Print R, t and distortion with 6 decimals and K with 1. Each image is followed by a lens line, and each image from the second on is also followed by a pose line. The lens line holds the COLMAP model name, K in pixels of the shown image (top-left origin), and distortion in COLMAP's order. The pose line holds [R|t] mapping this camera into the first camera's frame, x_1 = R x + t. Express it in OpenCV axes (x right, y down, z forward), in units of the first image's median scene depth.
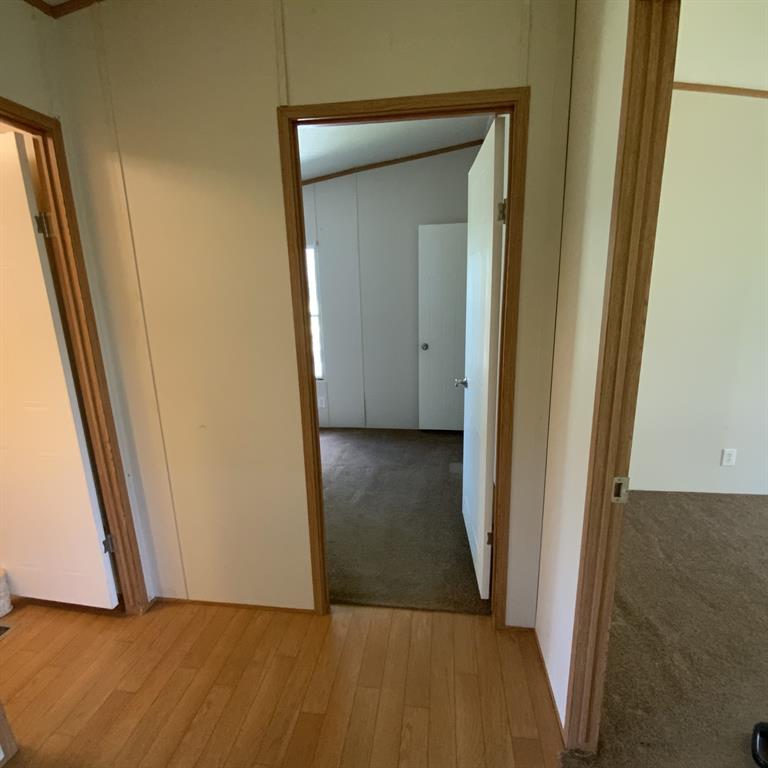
lens RADIAL K [[413.0, 0, 384.0], [0, 413.0, 384.0], [0, 0, 1]] dist [0.001753, 0.000072]
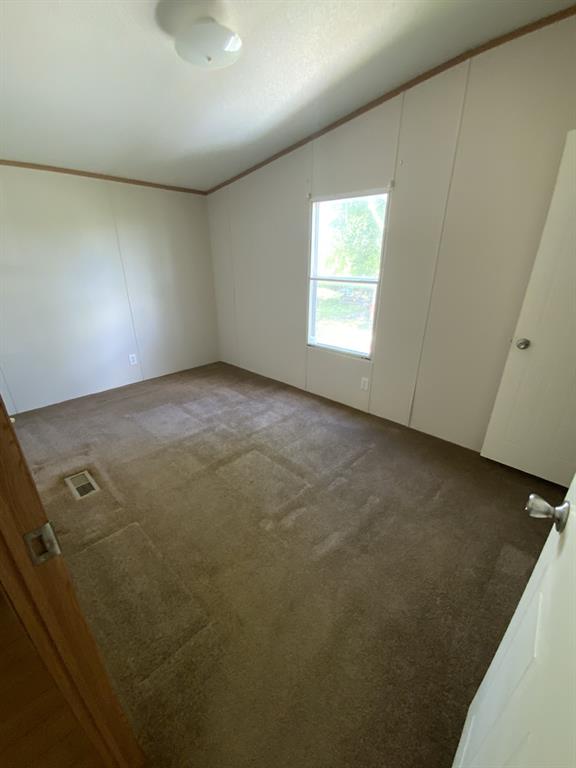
lens RADIAL K [[311.3, 0, 287.4], [0, 311.3, 386.7], [0, 0, 1]] dist [0.028024, -0.021524]
pose [[0.814806, 0.247478, -0.524258, 0.077415], [-0.150631, 0.963624, 0.220771, -0.083968], [0.559823, -0.100916, 0.822444, 0.426232]]
